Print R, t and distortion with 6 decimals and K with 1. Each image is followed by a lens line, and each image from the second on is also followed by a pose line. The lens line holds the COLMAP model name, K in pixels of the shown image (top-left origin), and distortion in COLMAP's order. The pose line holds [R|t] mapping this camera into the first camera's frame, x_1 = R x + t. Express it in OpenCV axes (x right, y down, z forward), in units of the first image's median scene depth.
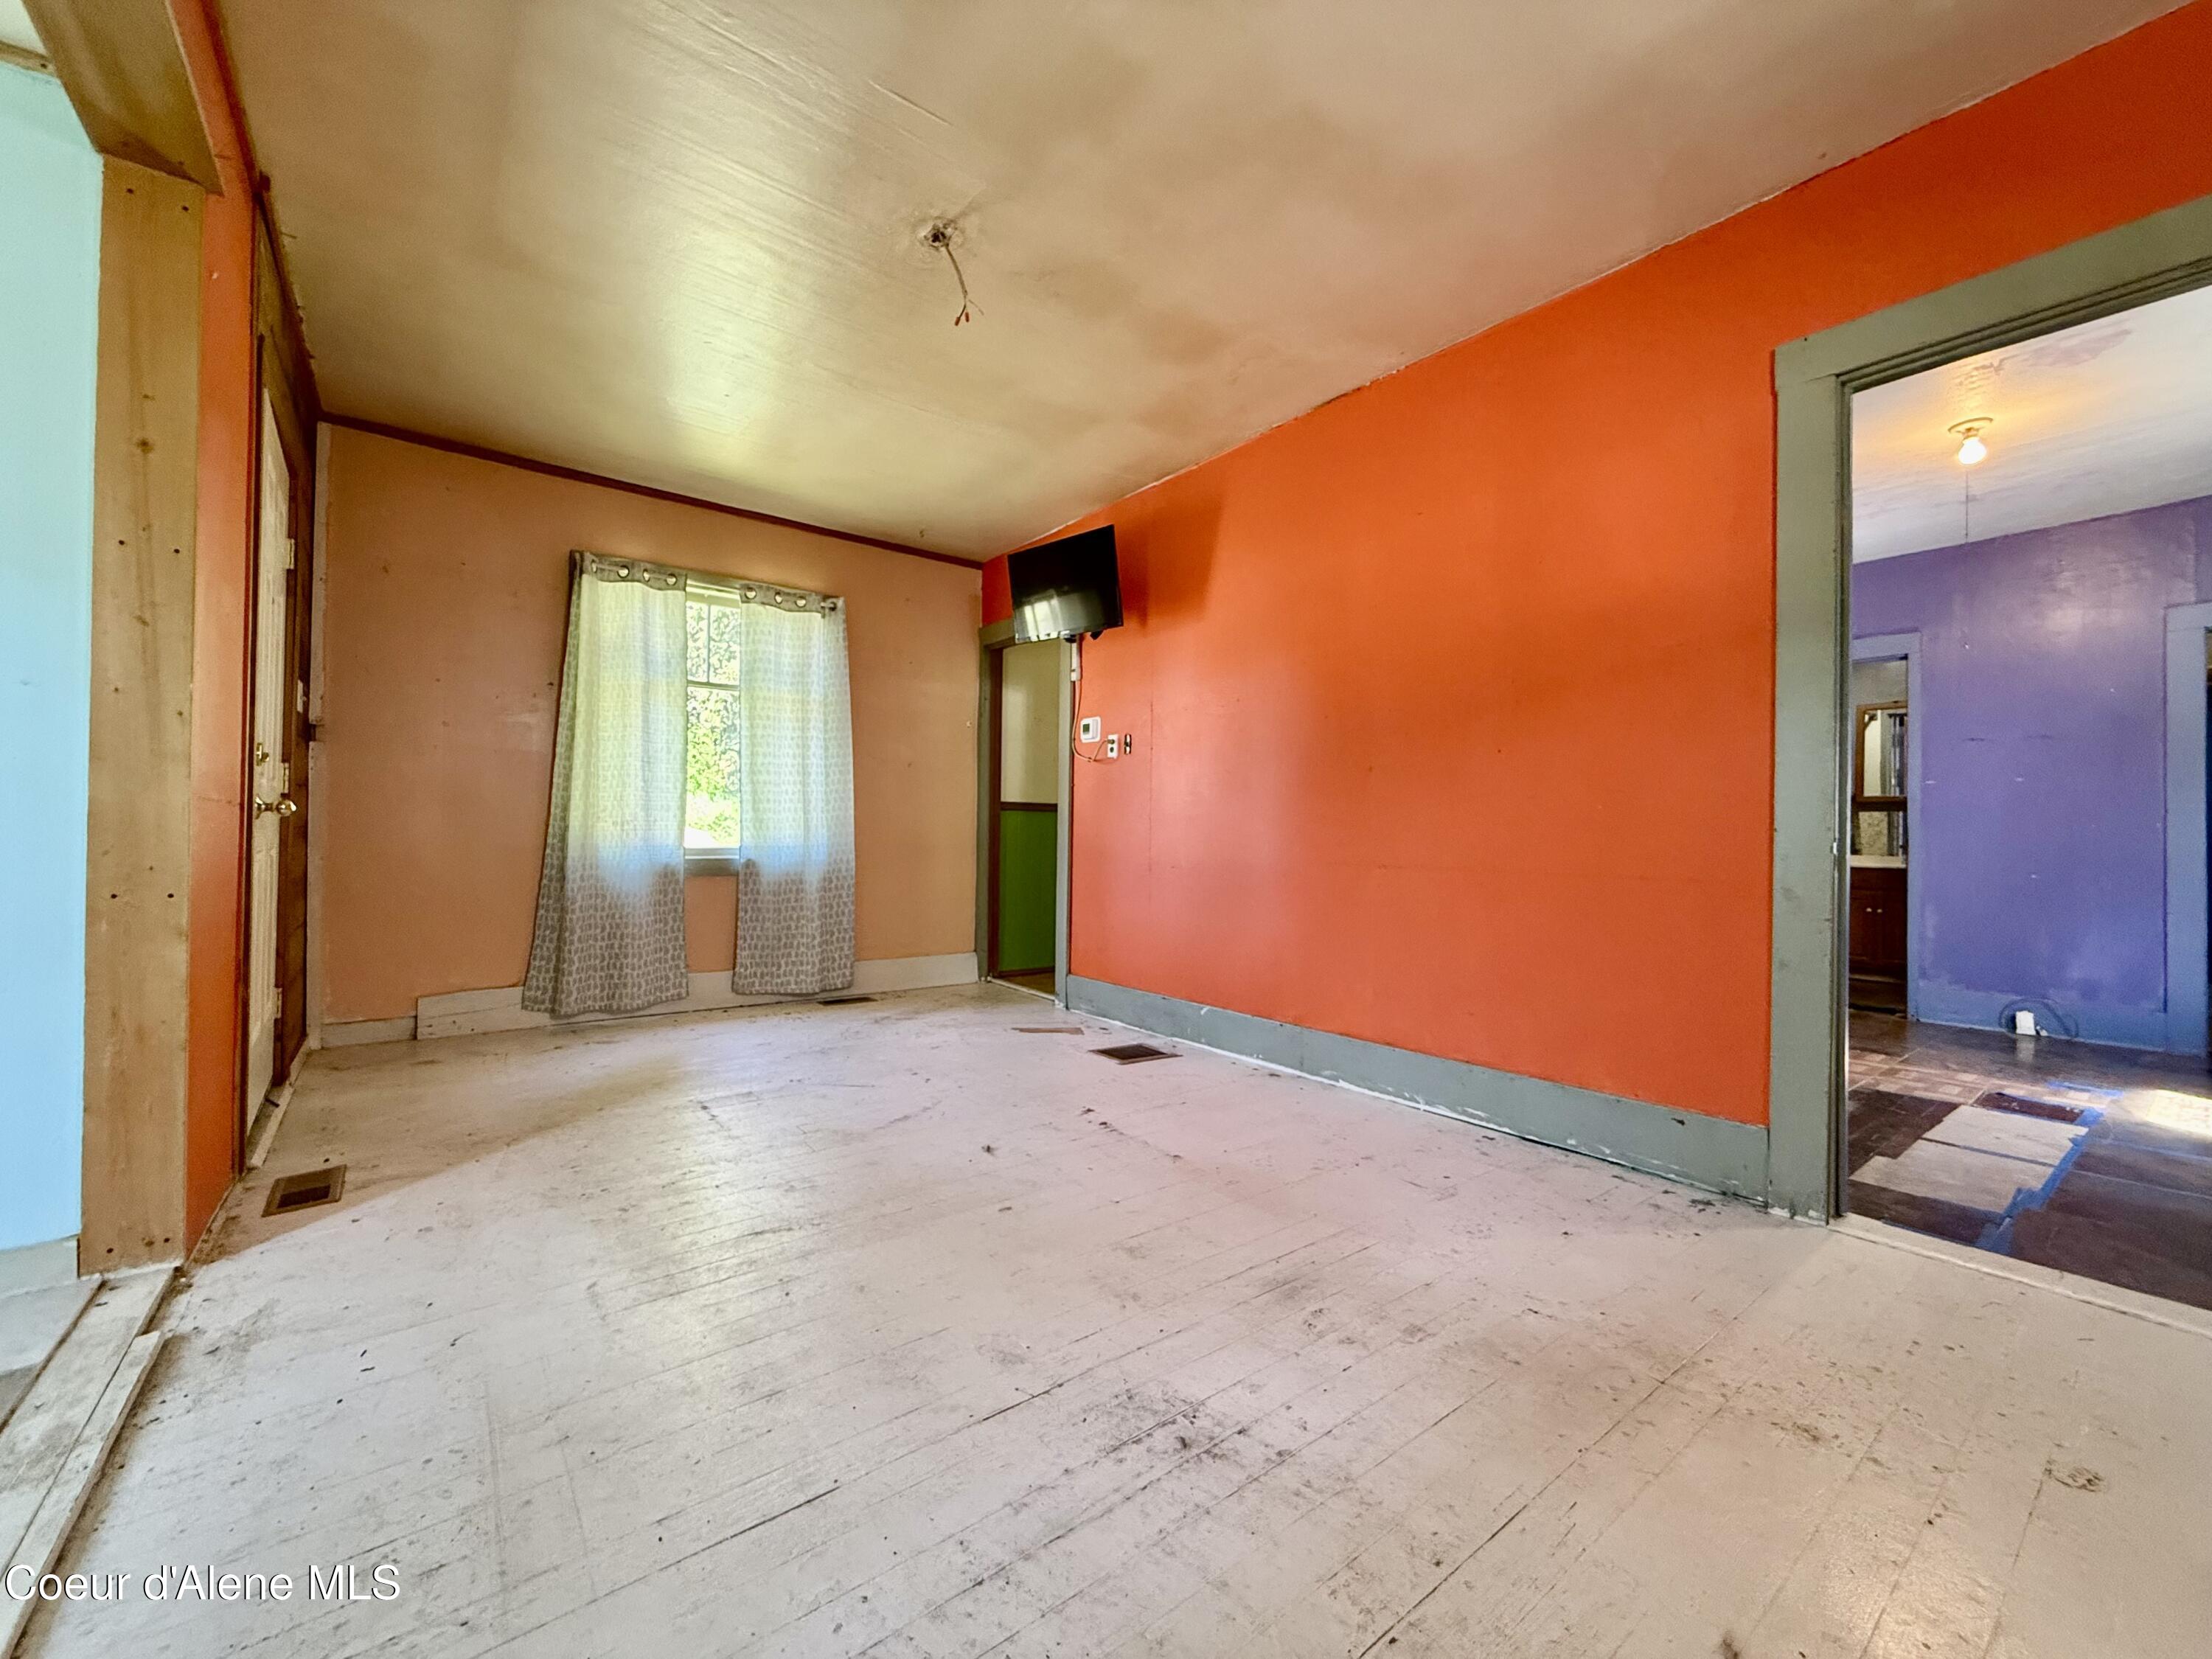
lens RADIAL K [[884.5, 0, 1106.0], [0, 884.5, 829.5], [0, 0, 1]] dist [-0.002155, -0.000173]
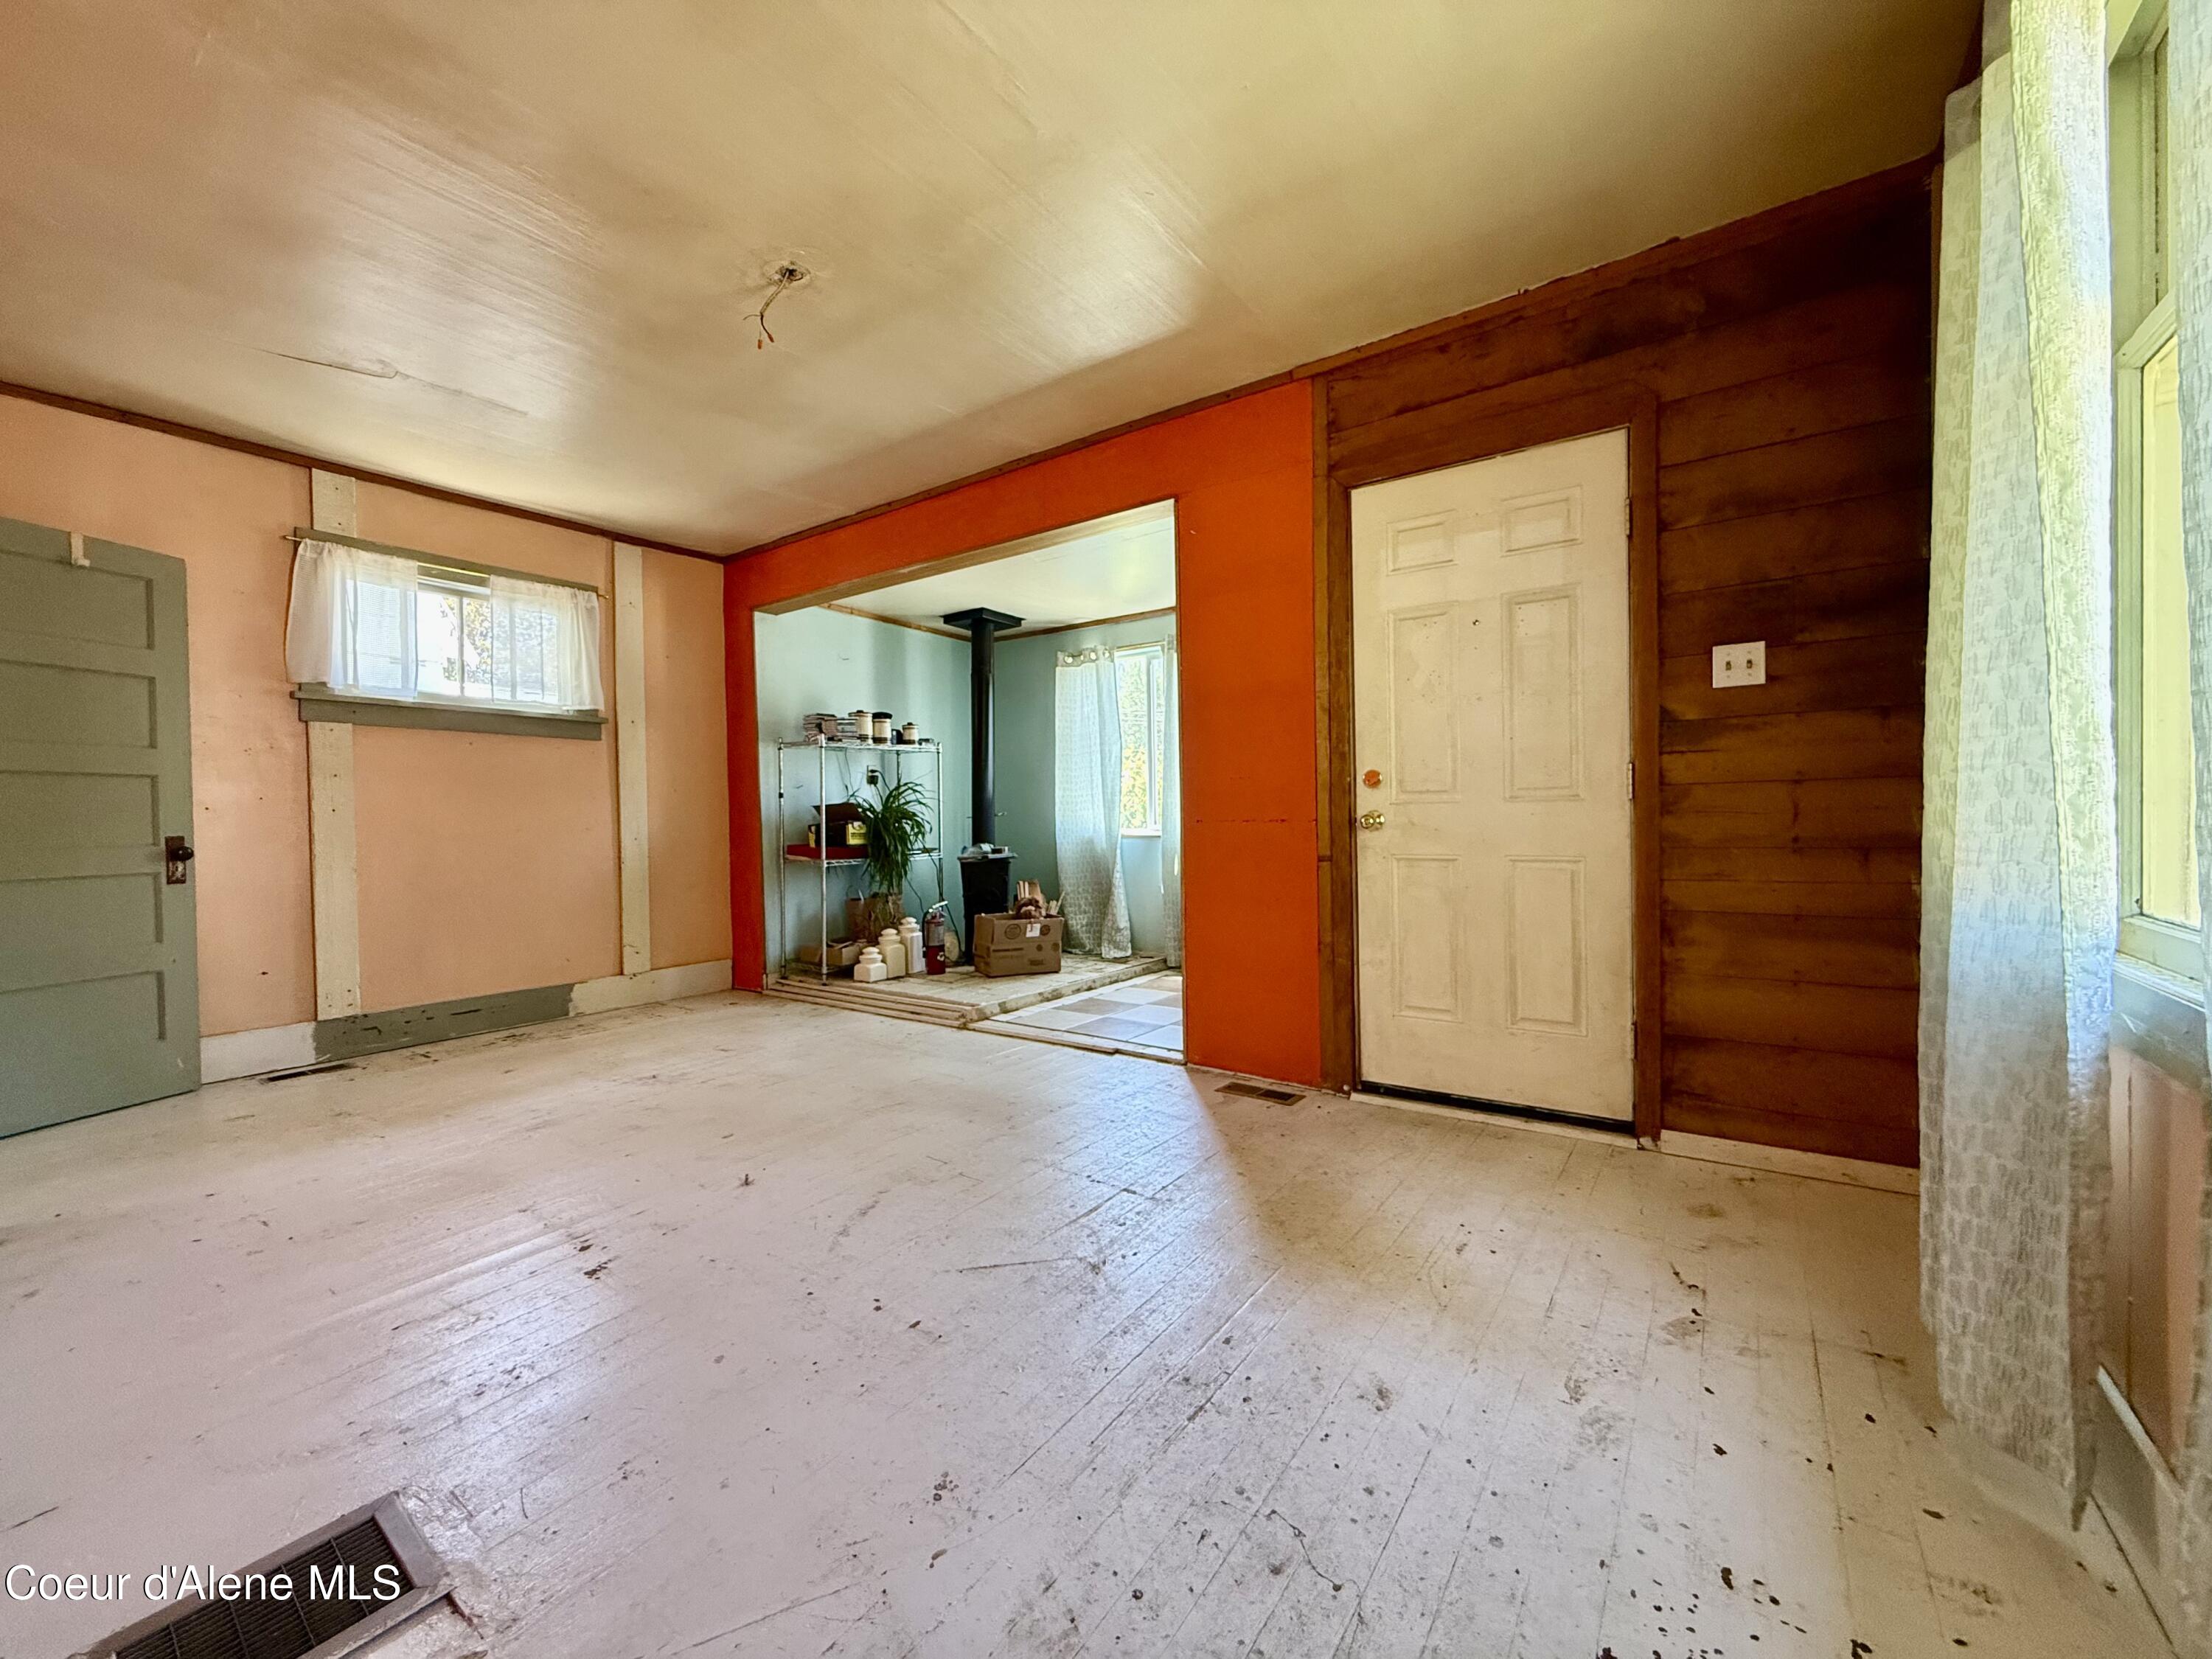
lens RADIAL K [[884.5, 0, 1106.0], [0, 884.5, 829.5], [0, 0, 1]] dist [-0.002155, -0.000173]
pose [[-0.958928, 0.007066, -0.283560, -0.252155], [0.005515, 0.999965, 0.006270, -0.024608], [0.283594, 0.004449, -0.958934, 2.154258]]
